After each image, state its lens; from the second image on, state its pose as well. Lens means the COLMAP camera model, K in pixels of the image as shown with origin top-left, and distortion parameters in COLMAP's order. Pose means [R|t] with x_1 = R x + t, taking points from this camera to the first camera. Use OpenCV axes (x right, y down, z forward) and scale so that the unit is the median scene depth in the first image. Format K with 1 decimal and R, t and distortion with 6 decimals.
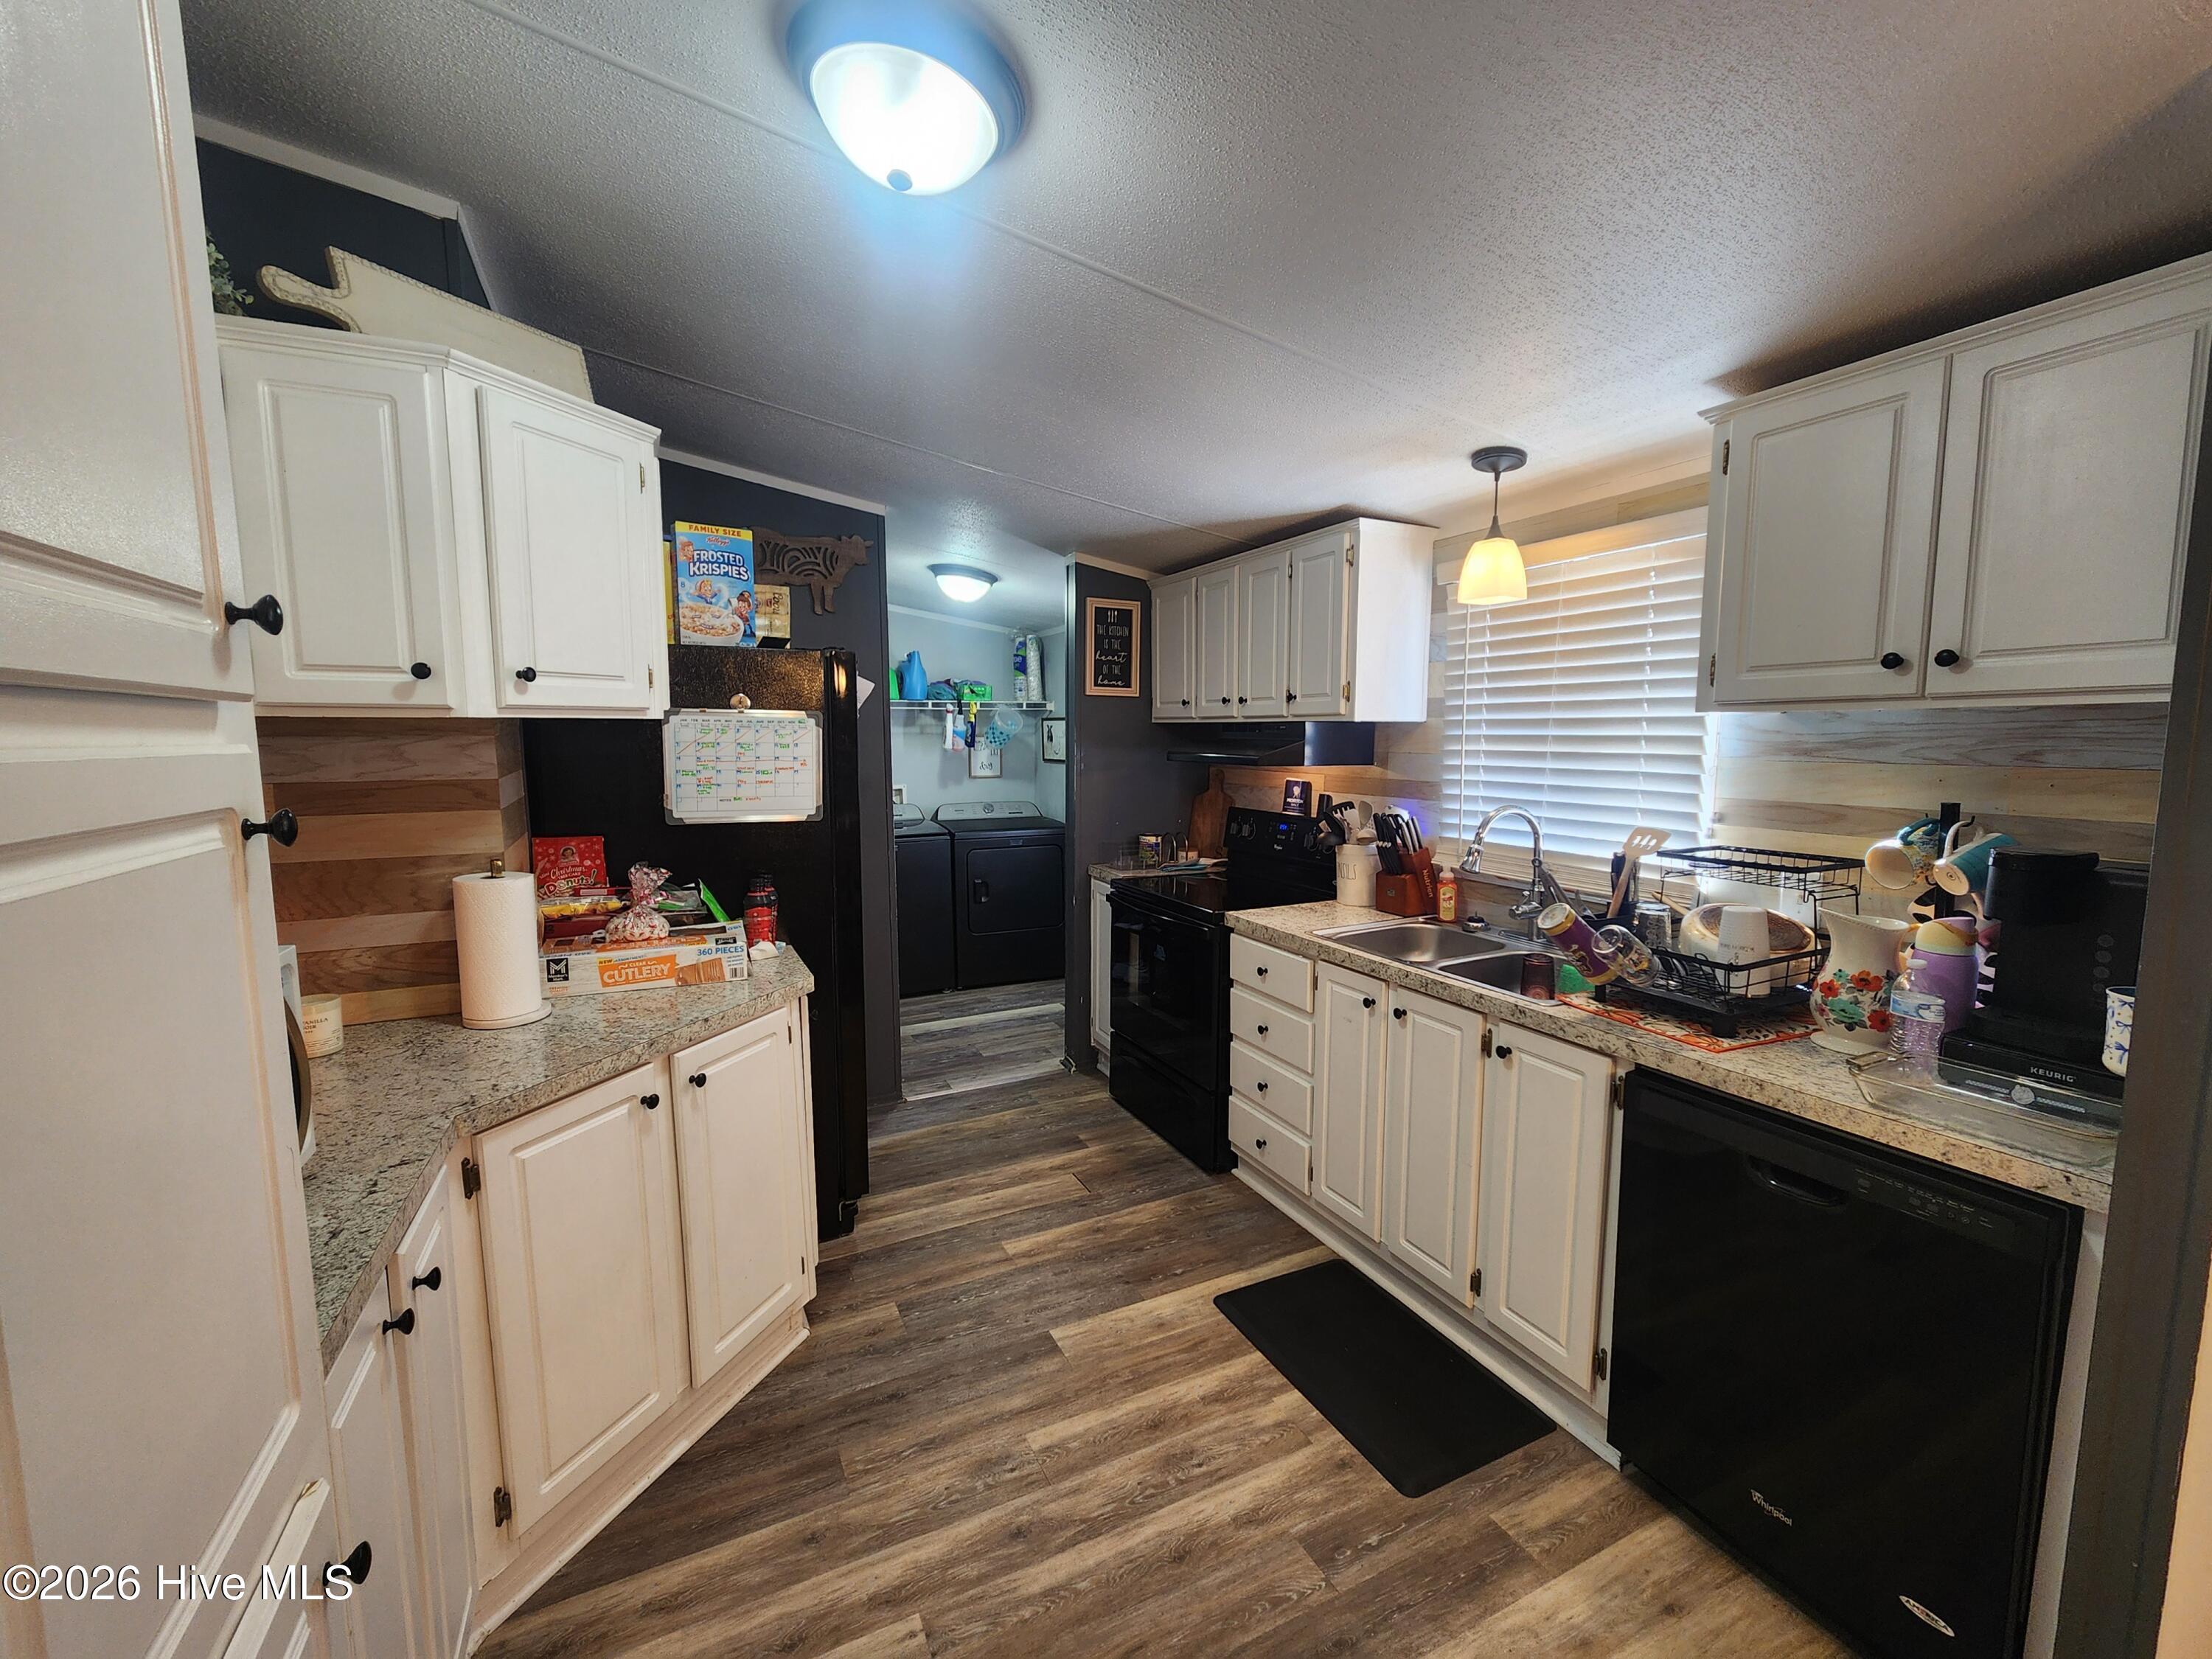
lens RADIAL K [[899.3, 0, 1093.4], [0, 899.3, 834.2], [0, 0, 1]] dist [0.009366, -0.005136]
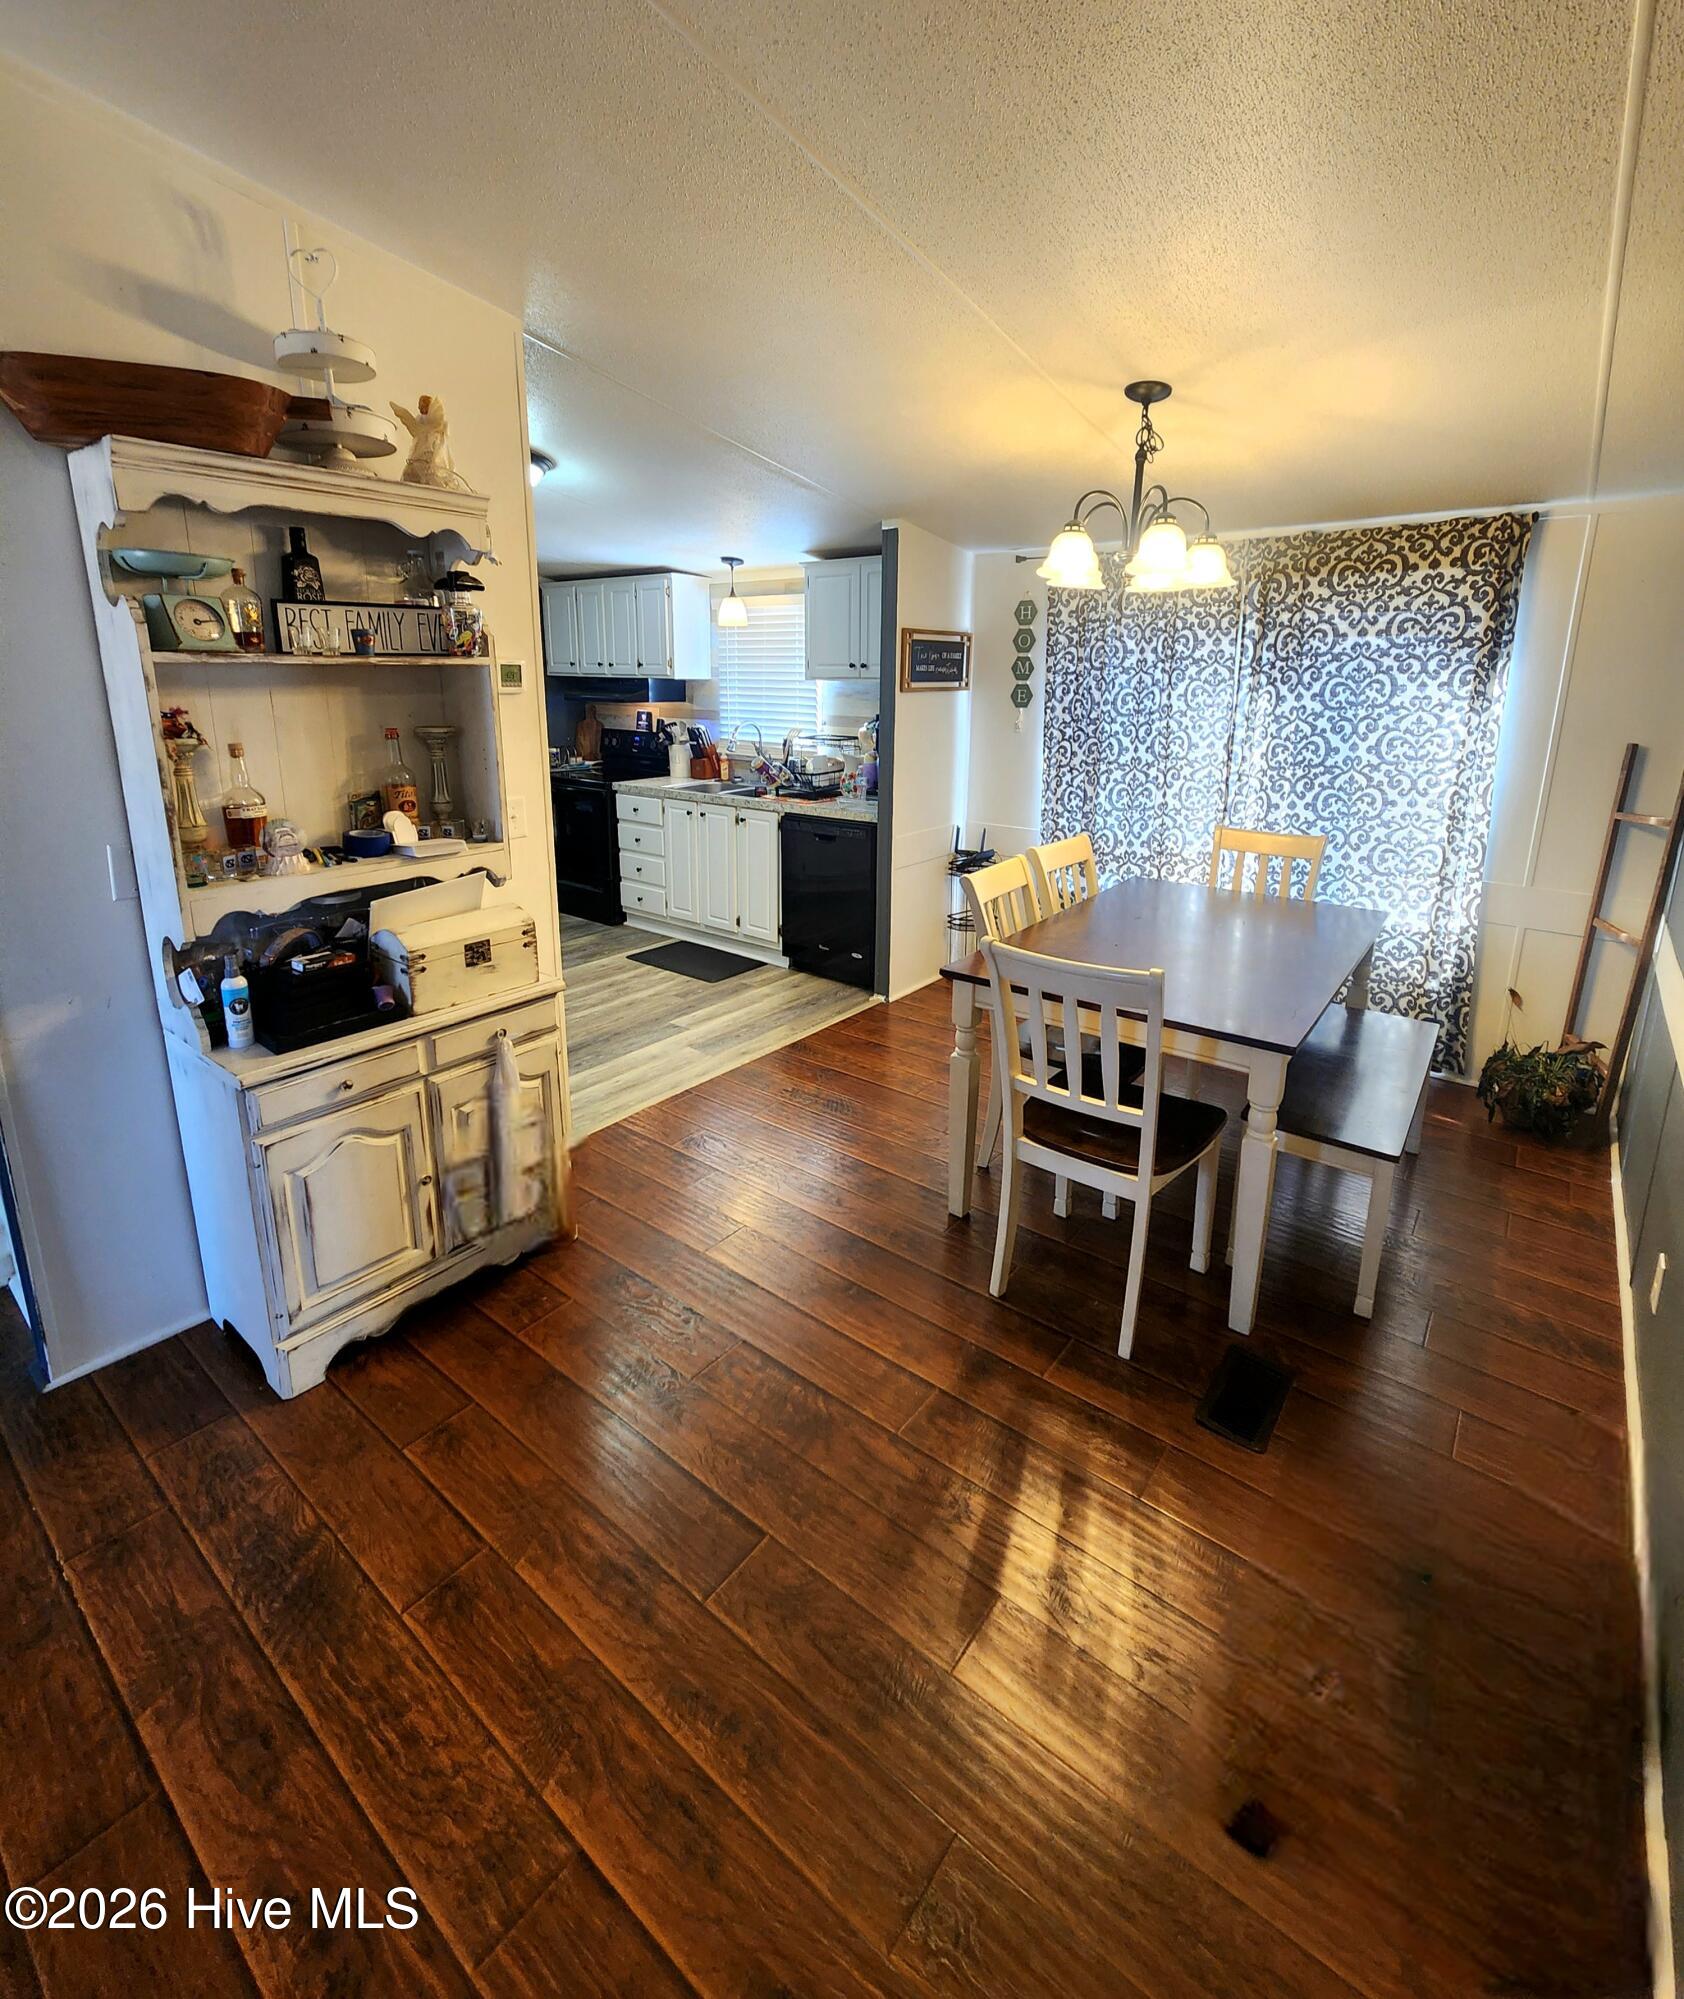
lens RADIAL K [[910.4, 0, 832.6], [0, 910.4, 871.1], [0, 0, 1]] dist [0.009254, -0.002489]
pose [[0.897293, -0.081919, 0.433768, -0.335216], [0.036667, 0.993066, 0.111697, 0.091029], [-0.439910, -0.084320, 0.894075, -1.086919]]
